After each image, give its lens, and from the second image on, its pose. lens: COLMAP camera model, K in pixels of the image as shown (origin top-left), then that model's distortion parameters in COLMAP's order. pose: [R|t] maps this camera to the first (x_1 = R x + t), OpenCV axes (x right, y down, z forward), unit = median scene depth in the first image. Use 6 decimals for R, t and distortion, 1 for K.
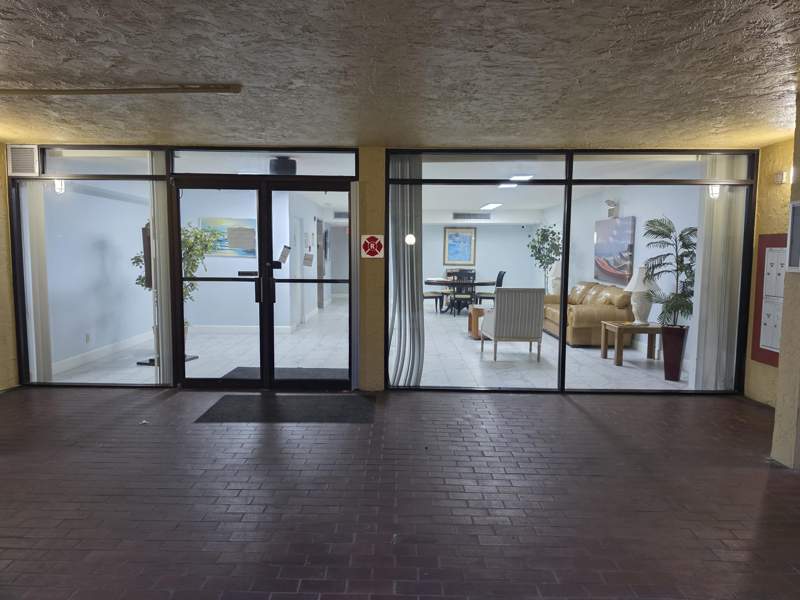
lens RADIAL K [[546.9, 0, 400.0], [0, 546.9, 300.0], [0, 0, 1]] dist [0.002236, -0.001189]
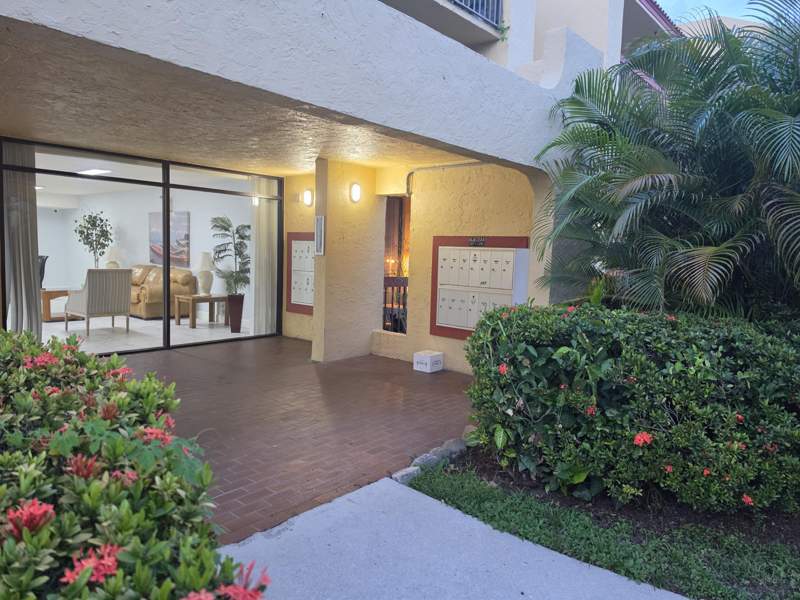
lens RADIAL K [[546.9, 0, 400.0], [0, 546.9, 300.0], [0, 0, 1]] dist [0.002236, -0.001189]
pose [[0.636536, -0.055529, 0.769245, -0.321692], [0.038137, 0.998451, 0.040517, 0.022238], [-0.770303, 0.003546, 0.637668, -0.229606]]
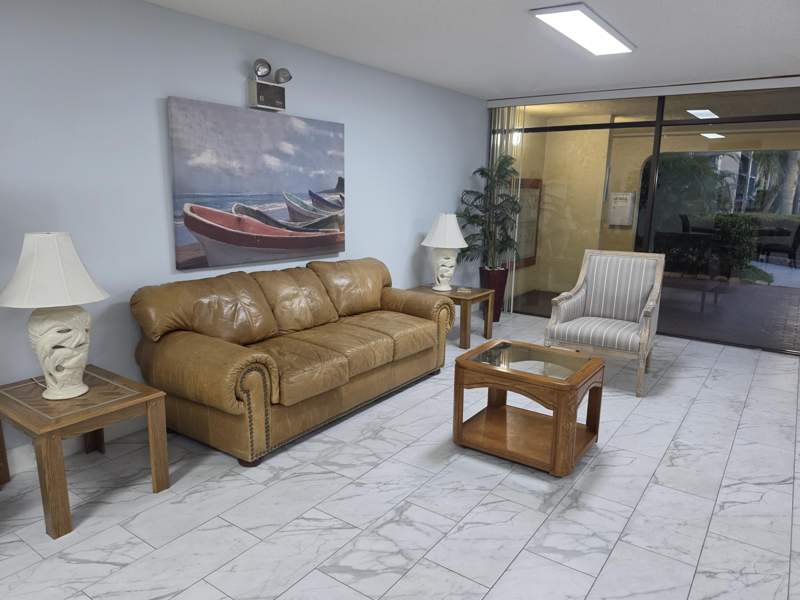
lens RADIAL K [[546.9, 0, 400.0], [0, 546.9, 300.0], [0, 0, 1]] dist [0.002236, -0.001189]
pose [[-0.826161, -0.132917, 0.547532, 0.080747], [0.031792, 0.959231, 0.280830, -0.188666], [-0.562537, 0.249418, -0.788253, 1.988647]]
